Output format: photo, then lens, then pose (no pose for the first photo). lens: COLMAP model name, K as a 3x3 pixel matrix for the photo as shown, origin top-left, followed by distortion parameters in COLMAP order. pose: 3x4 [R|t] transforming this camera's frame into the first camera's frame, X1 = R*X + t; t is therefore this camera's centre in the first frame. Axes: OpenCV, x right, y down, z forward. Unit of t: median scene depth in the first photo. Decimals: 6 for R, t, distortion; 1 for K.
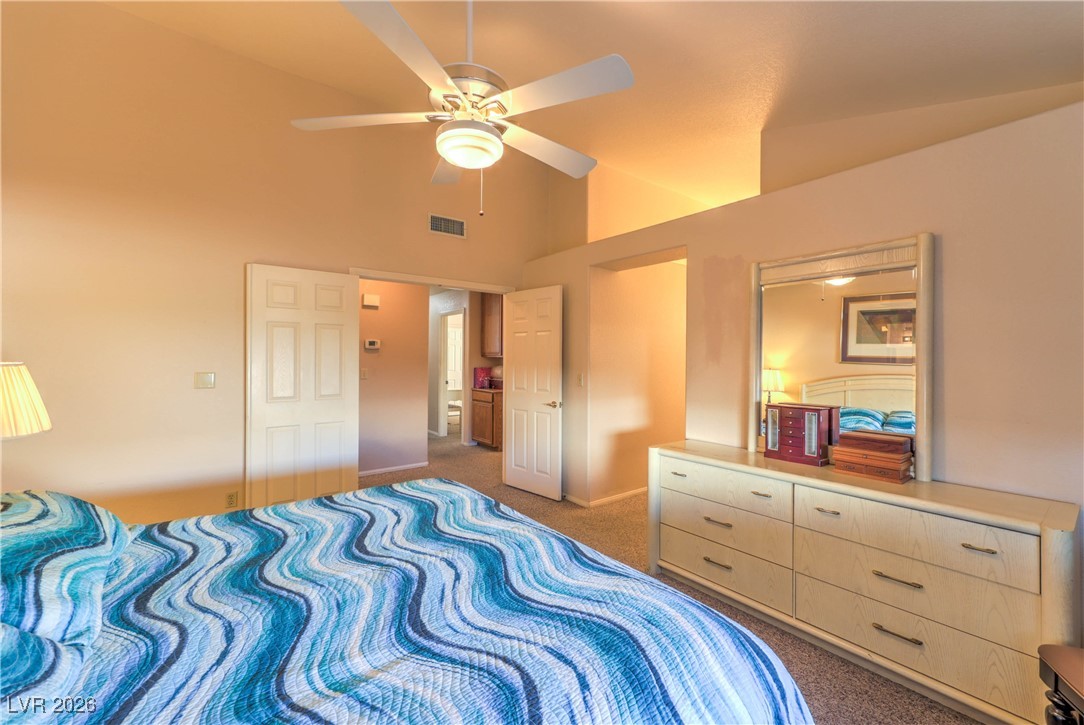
lens RADIAL K [[447.7, 0, 551.8], [0, 447.7, 356.0], [0, 0, 1]] dist [0.002621, 0.000178]
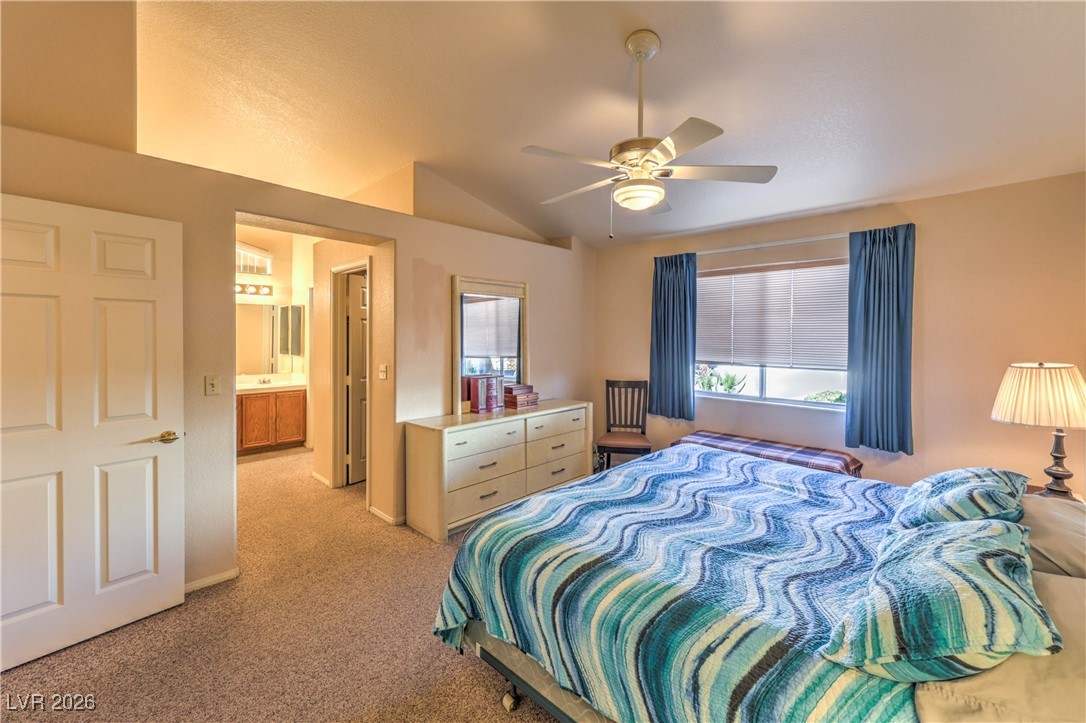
lens RADIAL K [[445.4, 0, 549.2], [0, 445.4, 339.6], [0, 0, 1]] dist [-0.000579, -0.000014]
pose [[-0.152784, -0.014041, 0.988160, -1.429339], [-0.007546, 0.999886, 0.013041, -0.053322], [-0.988231, -0.005464, -0.152873, 1.442756]]
